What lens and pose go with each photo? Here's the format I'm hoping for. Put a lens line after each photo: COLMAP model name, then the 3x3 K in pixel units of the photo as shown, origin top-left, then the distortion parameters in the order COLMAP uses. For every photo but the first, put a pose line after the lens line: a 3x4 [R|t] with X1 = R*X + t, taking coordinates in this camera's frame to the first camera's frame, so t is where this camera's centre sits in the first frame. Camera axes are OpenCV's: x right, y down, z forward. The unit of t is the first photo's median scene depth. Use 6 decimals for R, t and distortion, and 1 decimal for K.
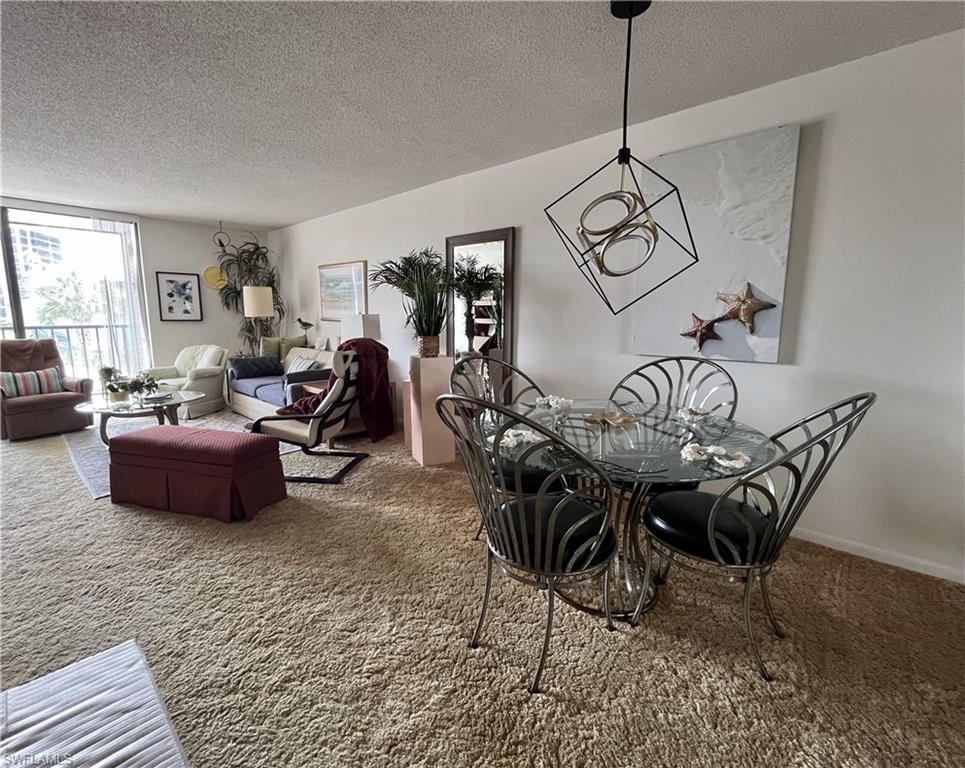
lens RADIAL K [[443.9, 0, 482.5], [0, 443.9, 384.0], [0, 0, 1]] dist [-0.001567, -0.000582]
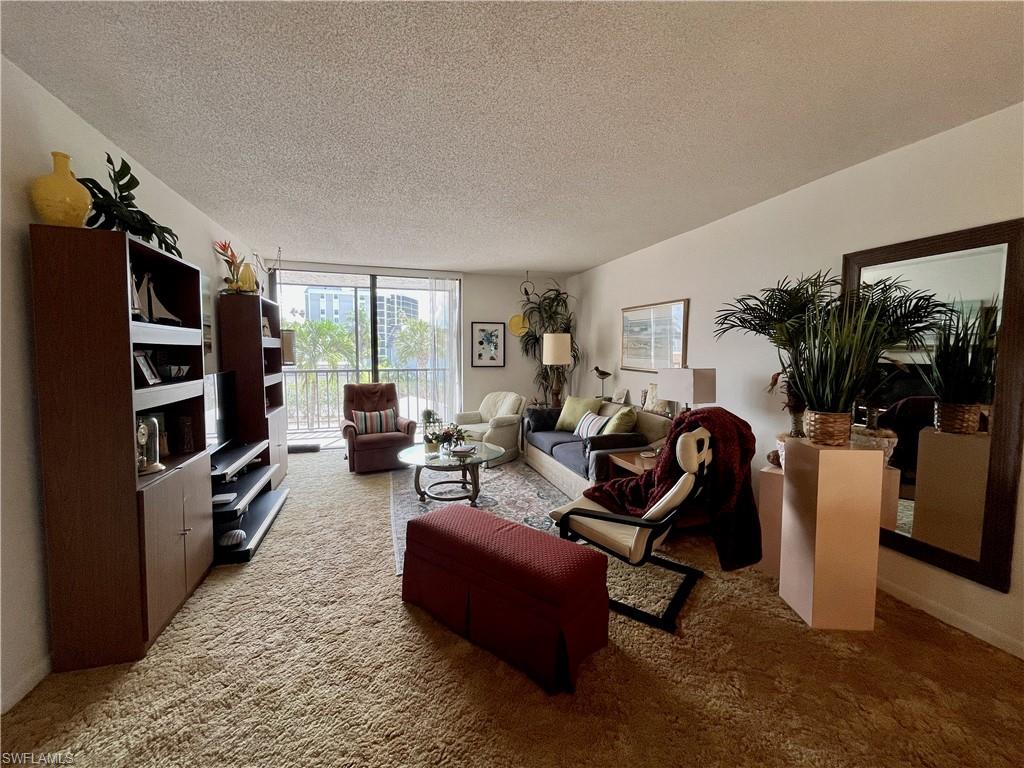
lens RADIAL K [[416.9, 0, 510.1], [0, 416.9, 382.6], [0, 0, 1]] dist [-0.000760, 0.000076]
pose [[0.863426, 0.034399, -0.503302, -0.160612], [-0.075618, 0.995226, -0.061704, -0.058515], [0.498777, 0.091336, 0.861905, 0.212274]]
